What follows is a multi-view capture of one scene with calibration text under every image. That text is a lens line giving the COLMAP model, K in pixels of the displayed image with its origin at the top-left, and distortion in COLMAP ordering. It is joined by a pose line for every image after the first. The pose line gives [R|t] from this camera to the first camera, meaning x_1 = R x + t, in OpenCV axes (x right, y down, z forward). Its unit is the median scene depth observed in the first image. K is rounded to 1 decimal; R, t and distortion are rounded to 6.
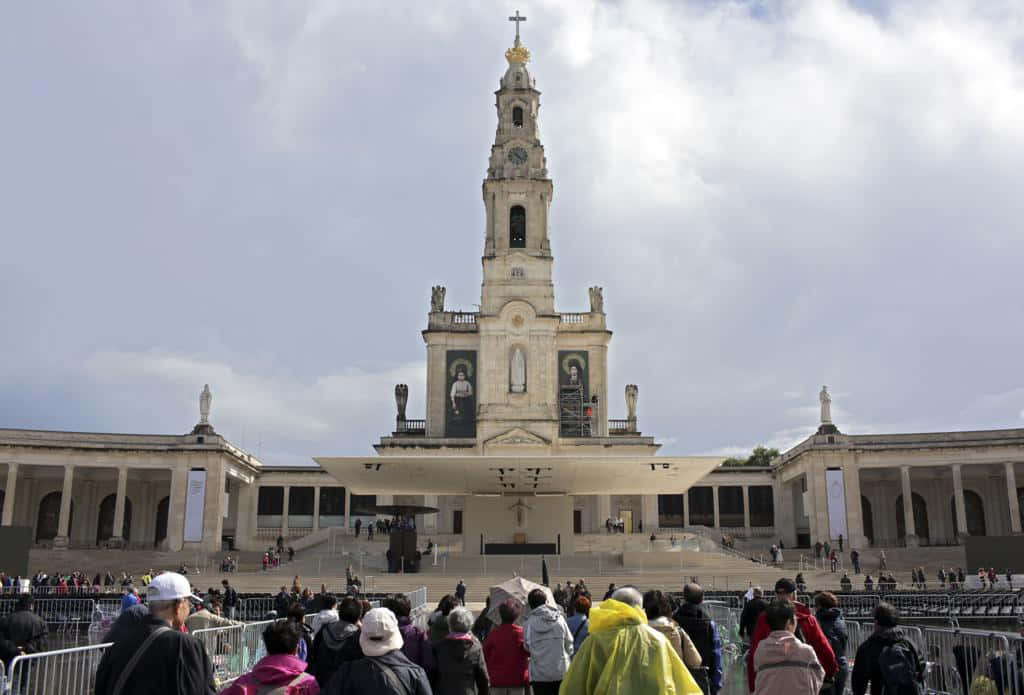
lens RADIAL K [[1137.9, 0, 543.4], [0, 1137.9, 314.8], [0, 0, 1]] dist [-0.078640, 0.000000]
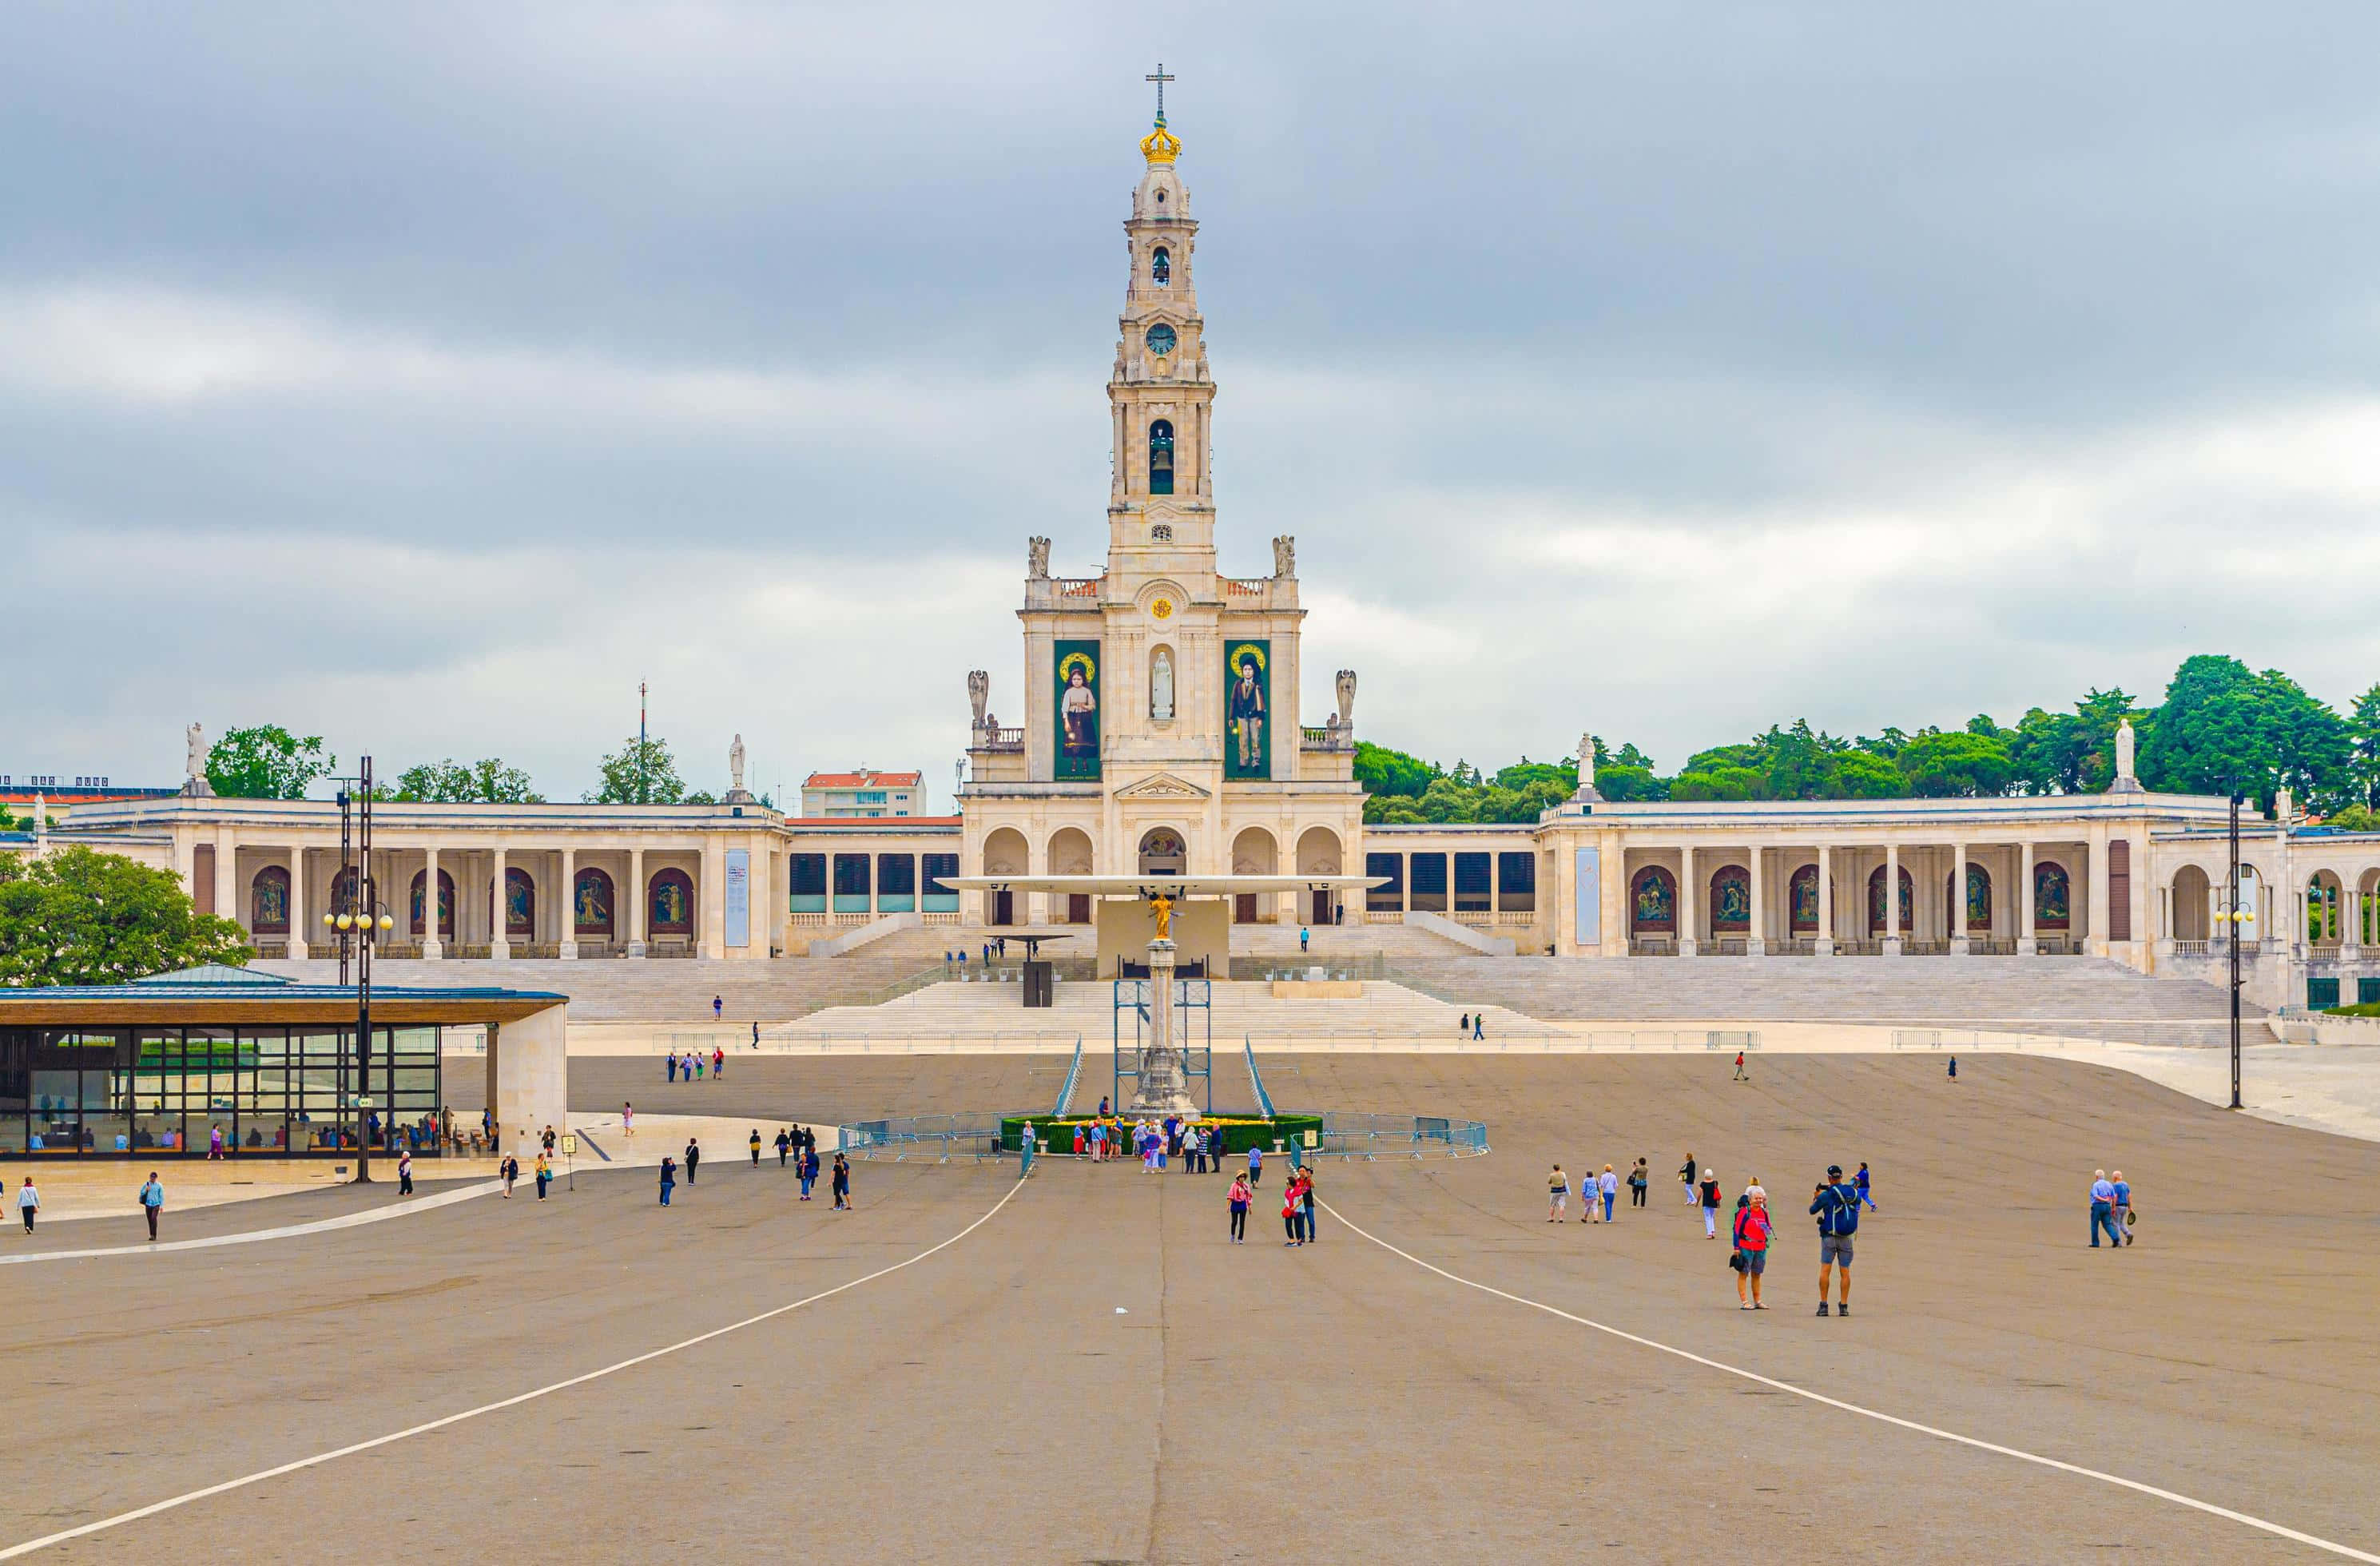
lens RADIAL K [[4908.2, 0, 1183.7], [0, 4908.2, 805.6], [0, 0, 1]] dist [0.088624, 0.000000]
pose [[0.999702, 0.002042, -0.024337, 0.060897], [0.003678, 0.972542, 0.232699, -0.555327], [0.024144, -0.232719, 0.972244, -1.842610]]
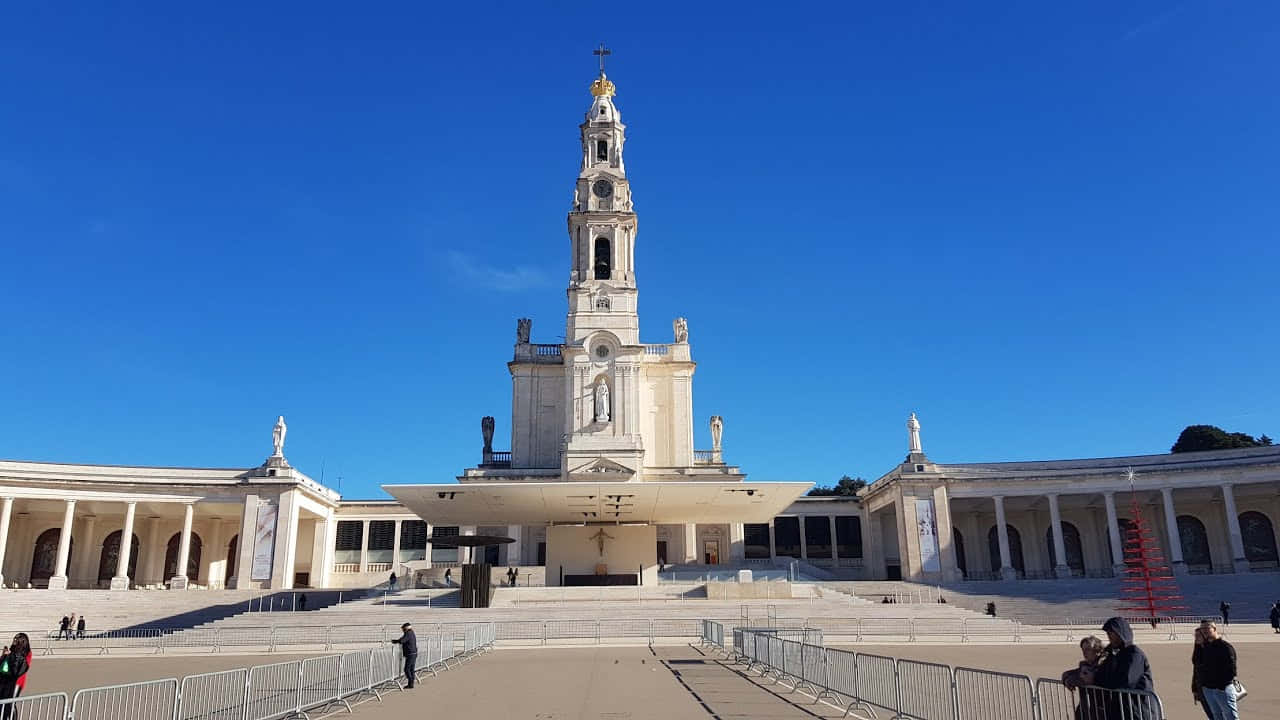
lens RADIAL K [[1049.7, 0, 647.0], [0, 1049.7, 333.9], [0, 0, 1]] dist [0.071041, -0.022783]
pose [[0.999949, -0.004096, 0.009218, 0.008305], [0.004350, 0.999606, -0.027737, 0.015981], [-0.009101, 0.027776, 0.999573, 0.072935]]
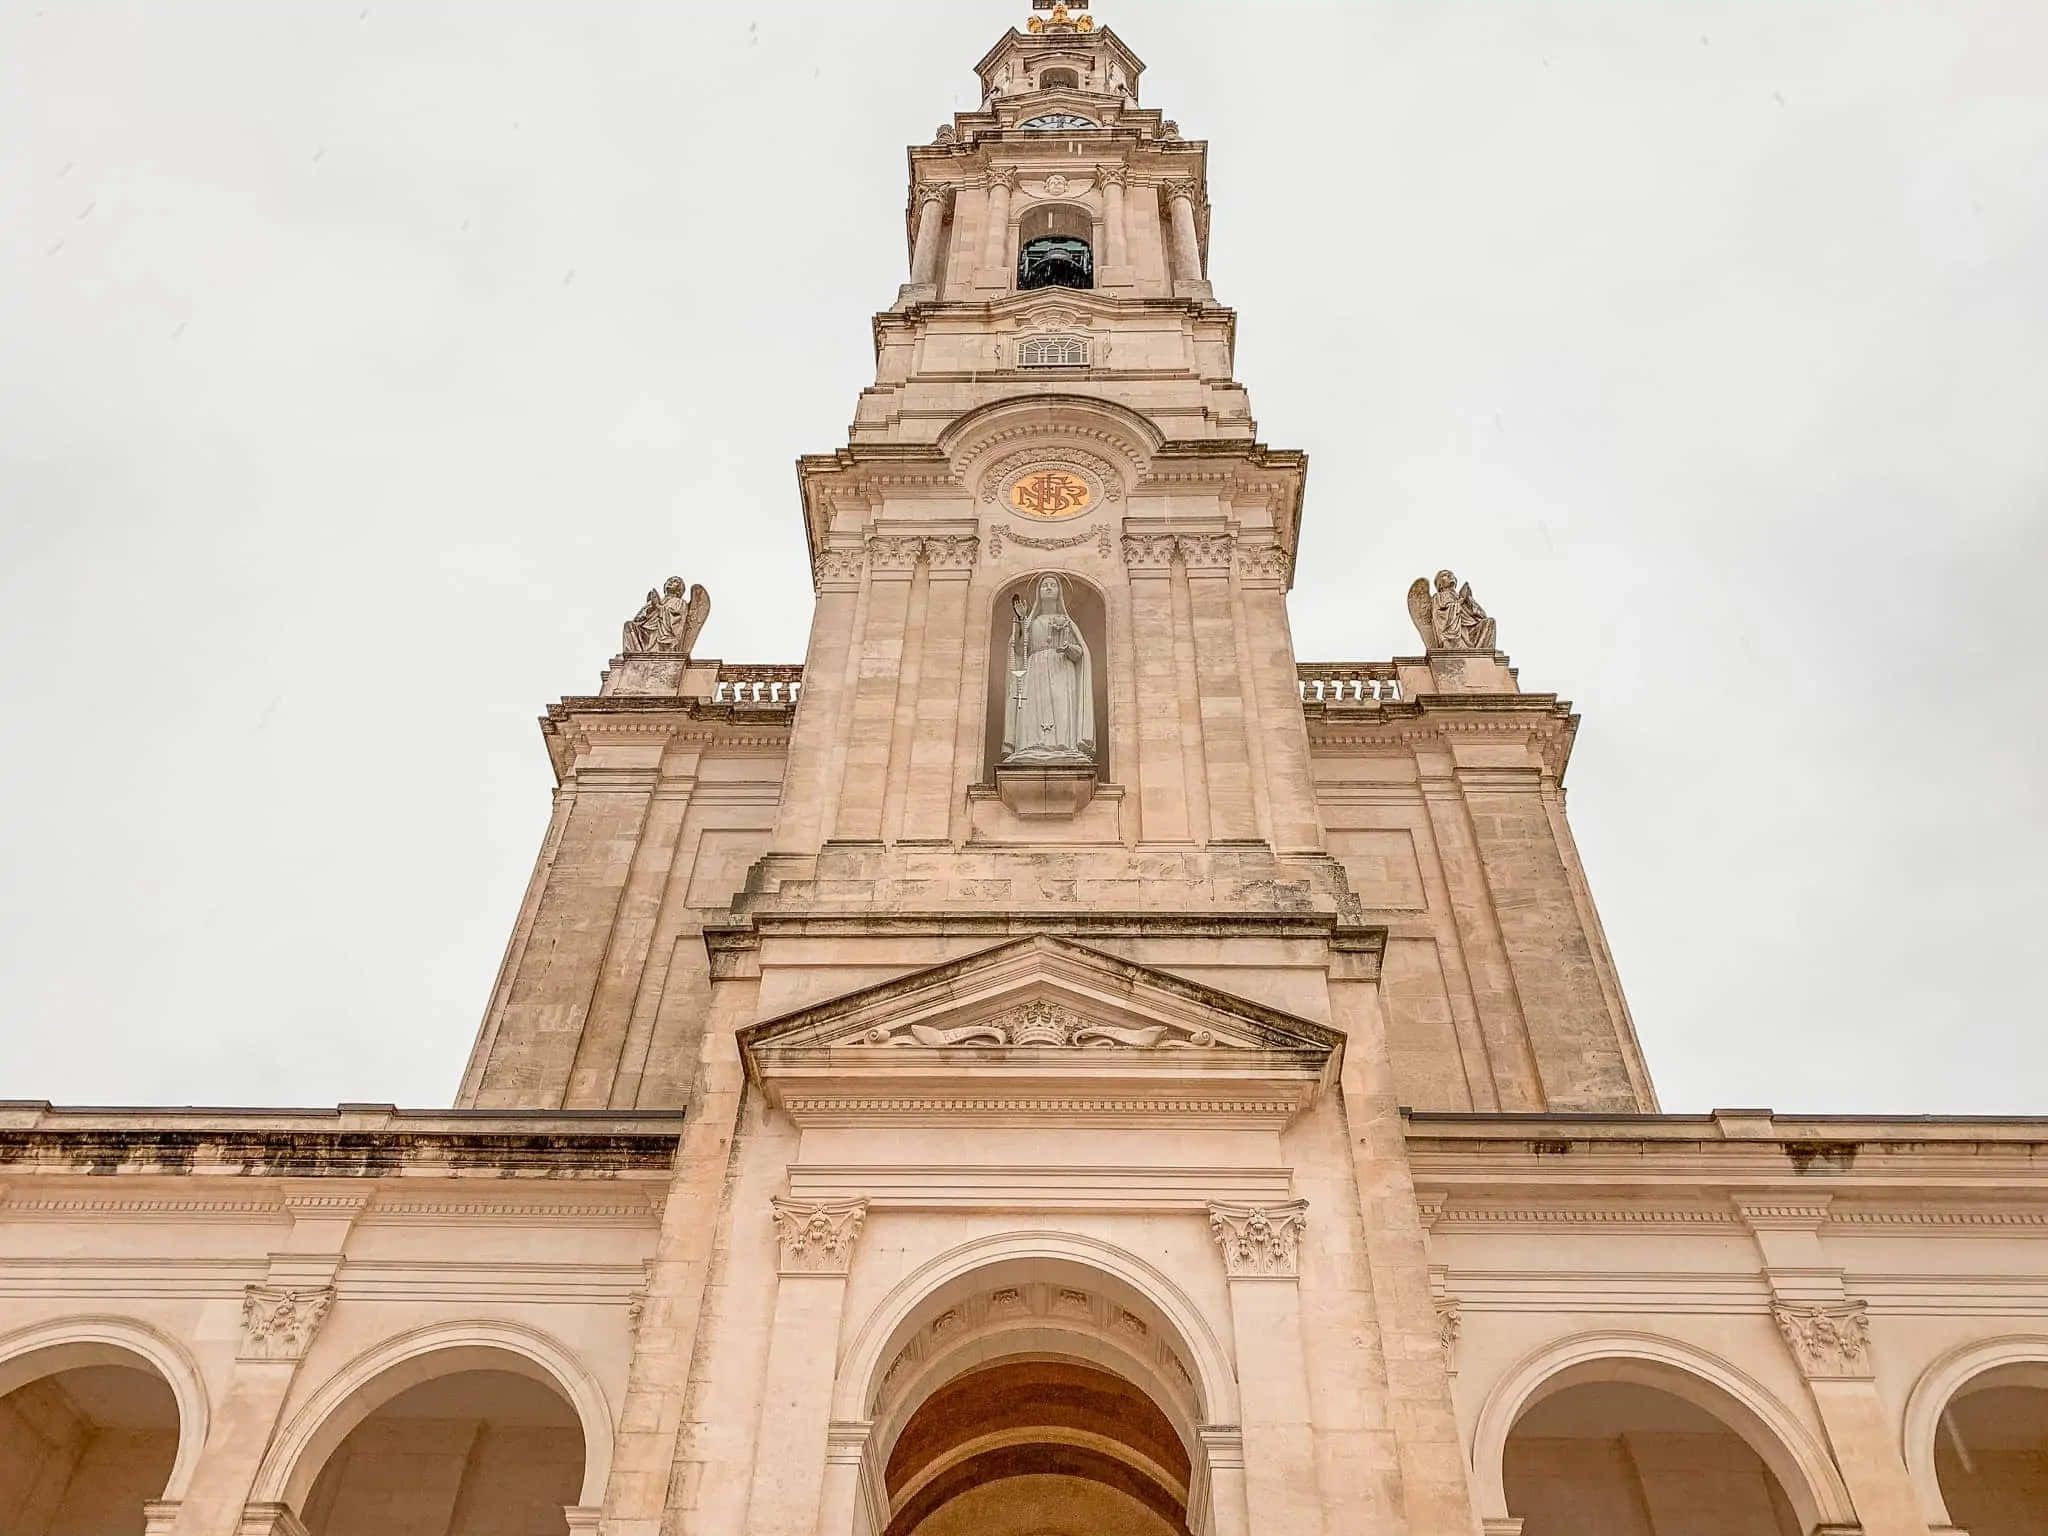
lens RADIAL K [[1608.9, 0, 1026.0], [0, 1608.9, 767.5], [0, 0, 1]] dist [0.029454, -0.000387]
pose [[0.998234, -0.021280, -0.055463, -0.013963], [-0.011410, 0.847574, -0.530554, 0.167895], [0.058299, 0.530250, 0.845834, 0.818859]]
